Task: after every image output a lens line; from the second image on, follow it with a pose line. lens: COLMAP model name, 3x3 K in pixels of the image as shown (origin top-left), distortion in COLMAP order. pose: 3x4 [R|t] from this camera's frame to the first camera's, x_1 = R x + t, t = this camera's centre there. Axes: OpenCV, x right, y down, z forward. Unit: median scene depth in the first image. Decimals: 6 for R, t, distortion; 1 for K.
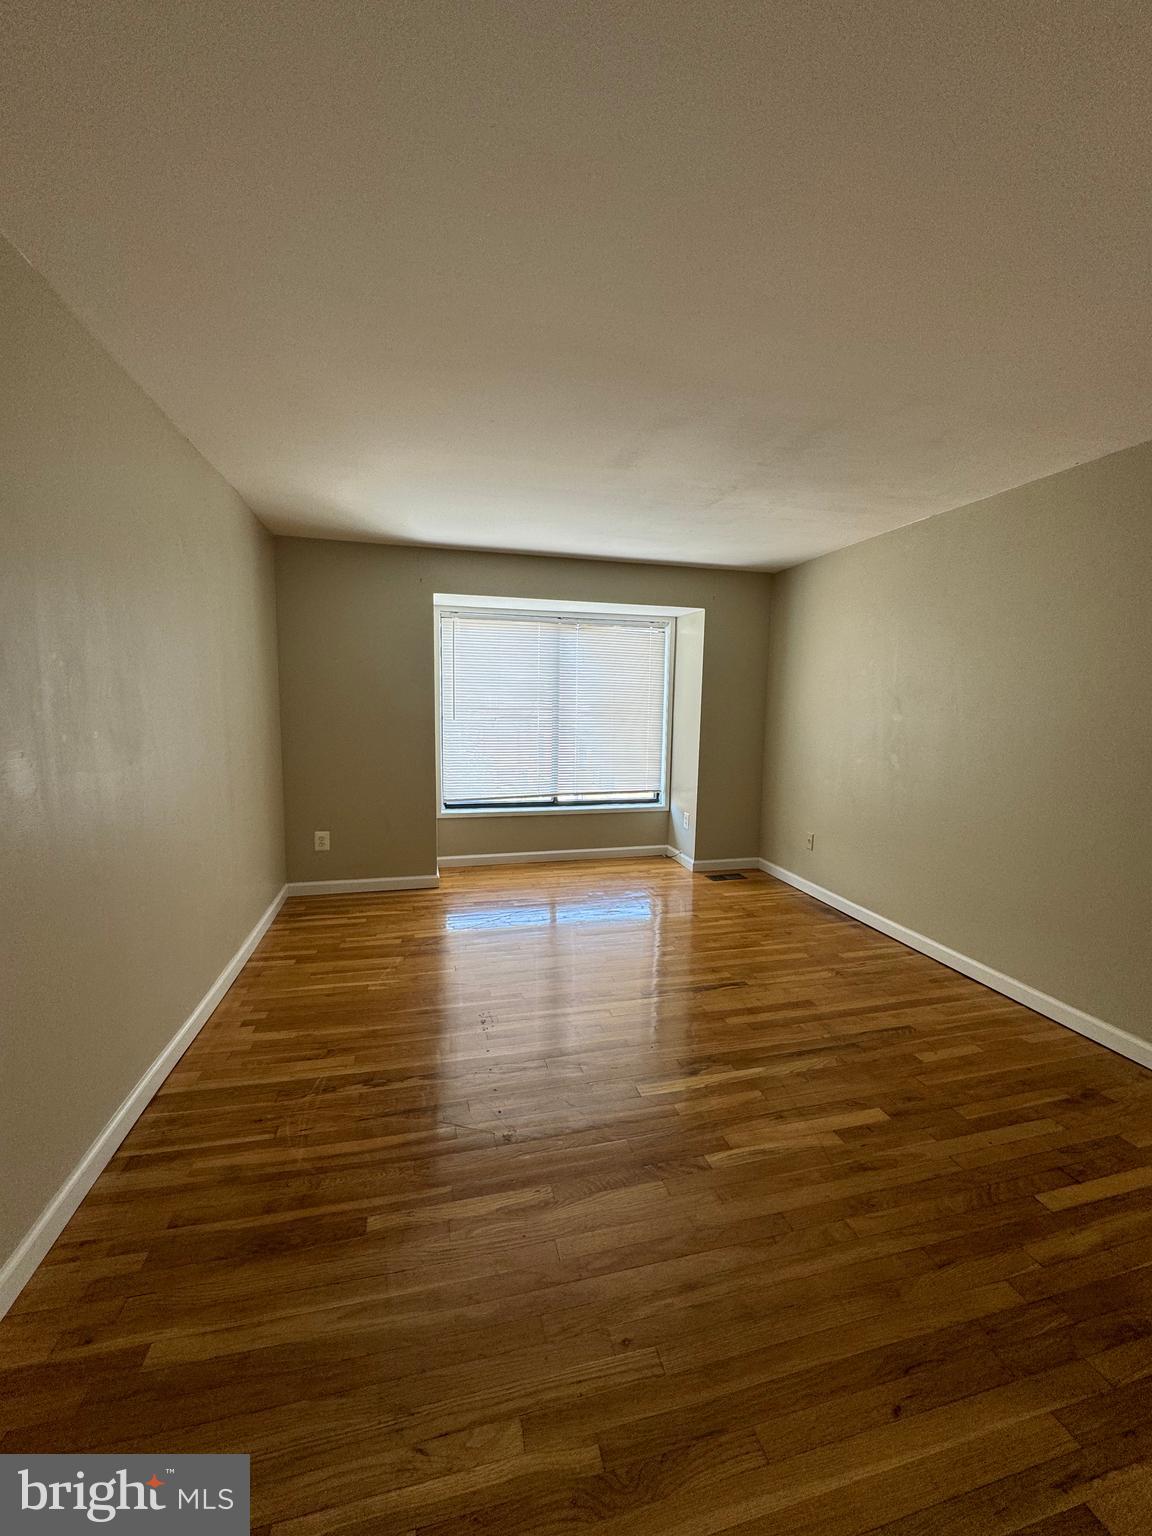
lens RADIAL K [[612.7, 0, 578.5], [0, 612.7, 767.9], [0, 0, 1]] dist [-0.001201, 0.000756]
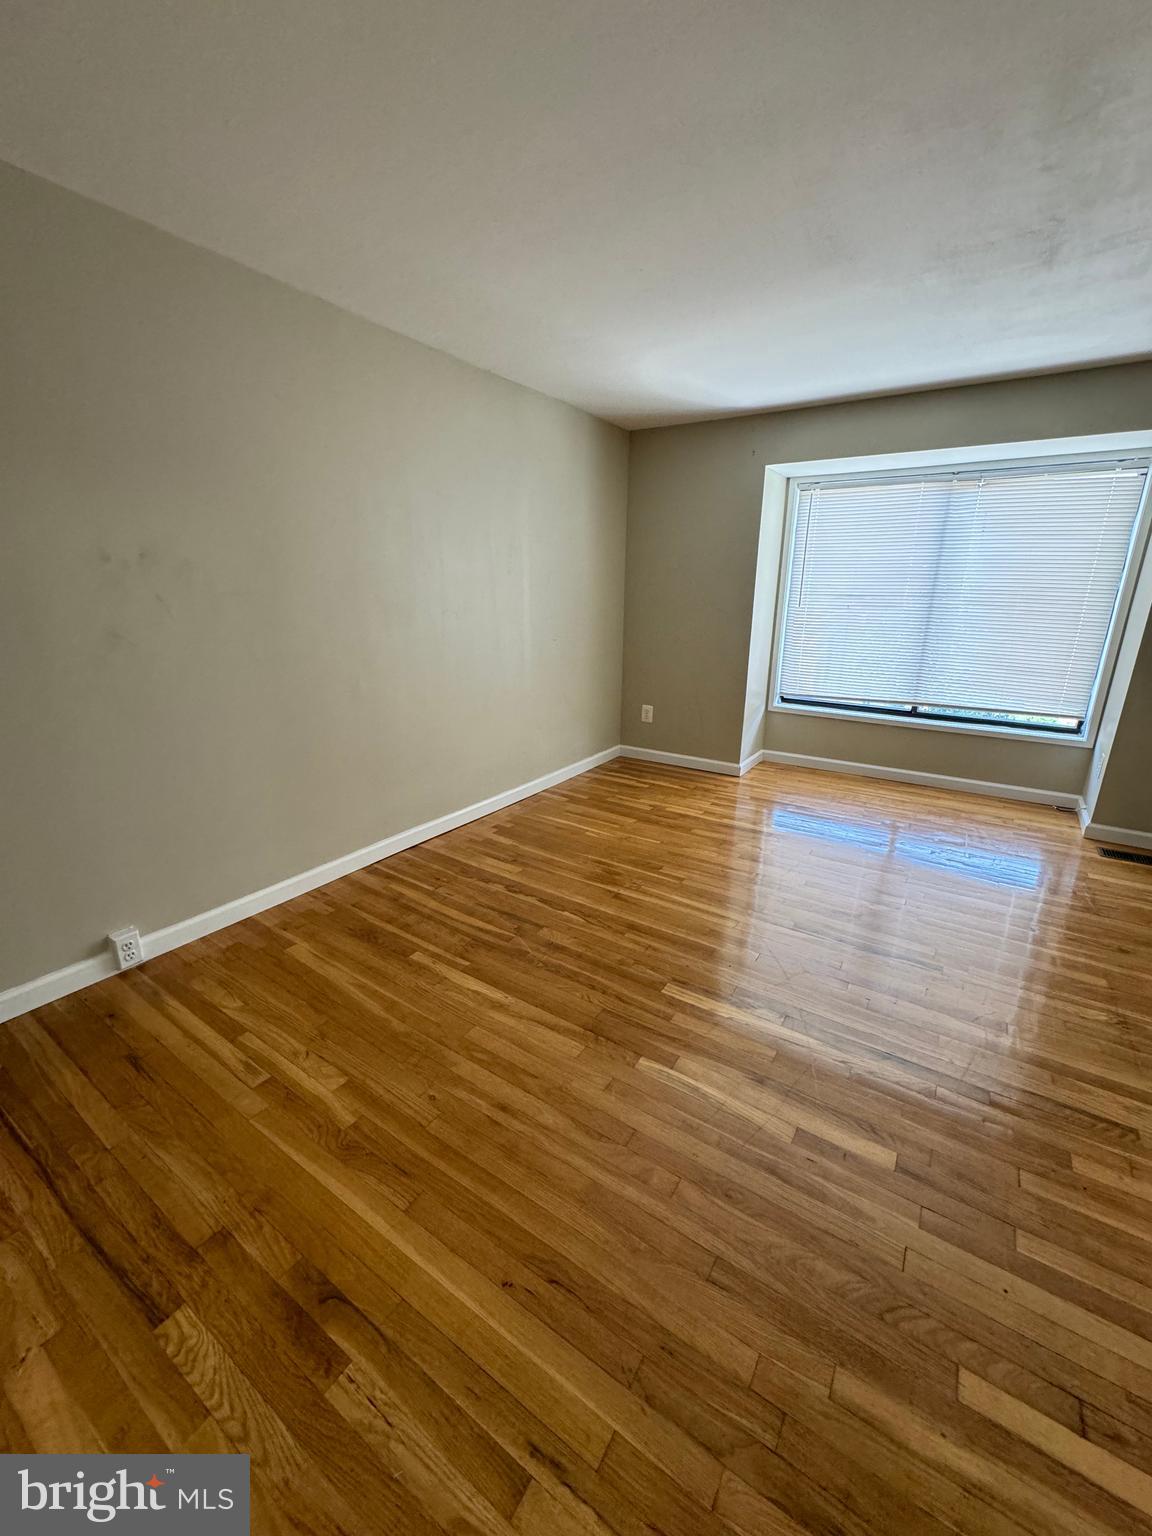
lens RADIAL K [[612.7, 0, 578.5], [0, 612.7, 767.9], [0, 0, 1]] dist [-0.001201, 0.000756]
pose [[0.670094, 0.204539, -0.713539, 0.407890], [-0.077861, 0.975351, 0.206468, -0.010060], [0.738182, -0.082796, 0.669502, 0.163475]]
